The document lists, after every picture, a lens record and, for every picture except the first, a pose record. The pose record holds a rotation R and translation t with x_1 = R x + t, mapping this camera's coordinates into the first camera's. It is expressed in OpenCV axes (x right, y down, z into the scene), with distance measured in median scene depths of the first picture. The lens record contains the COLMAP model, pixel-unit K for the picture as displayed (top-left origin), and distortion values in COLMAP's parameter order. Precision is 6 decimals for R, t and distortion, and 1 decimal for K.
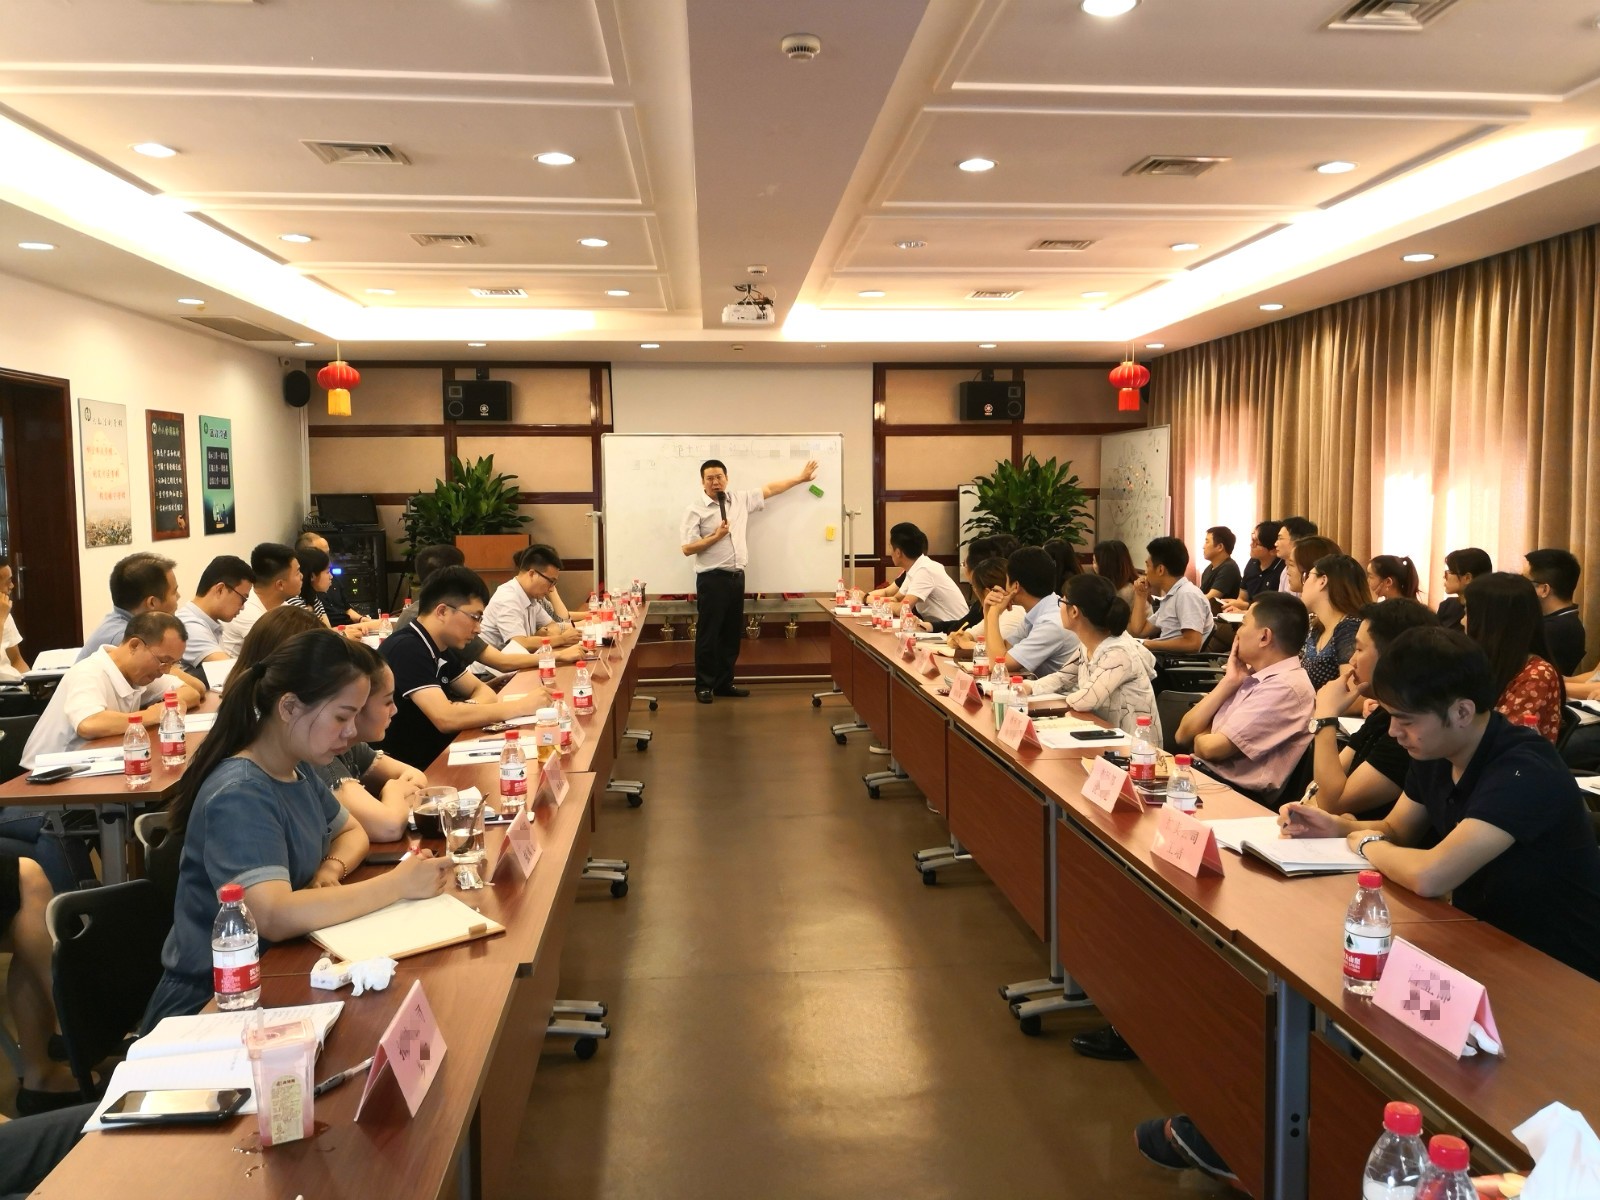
lens RADIAL K [[1296.9, 0, 829.8], [0, 1296.9, 625.0], [0, 0, 1]] dist [0.018565, -0.042561]
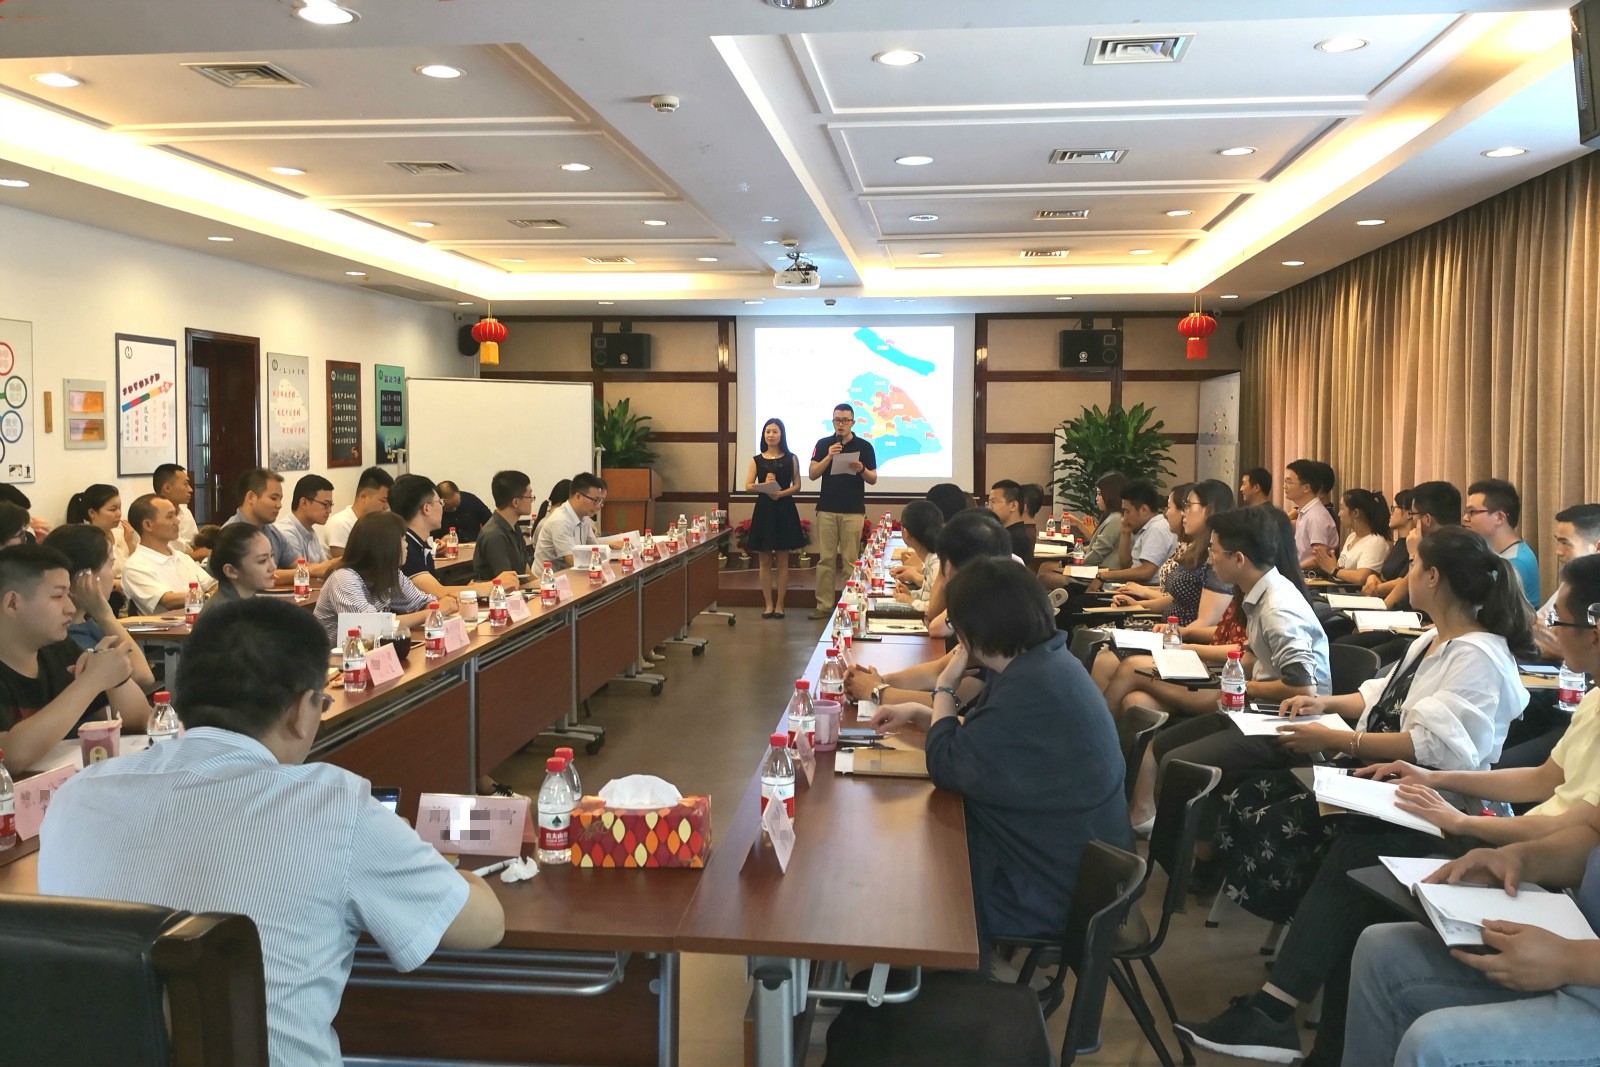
lens RADIAL K [[1341.4, 0, 821.5], [0, 1341.4, 508.1], [0, 0, 1]] dist [0.006781, -0.021384]
pose [[0.979938, 0.020710, -0.198225, 0.152257], [-0.030204, 0.998531, -0.044987, 0.013035], [0.197002, 0.050072, 0.979124, -0.114779]]
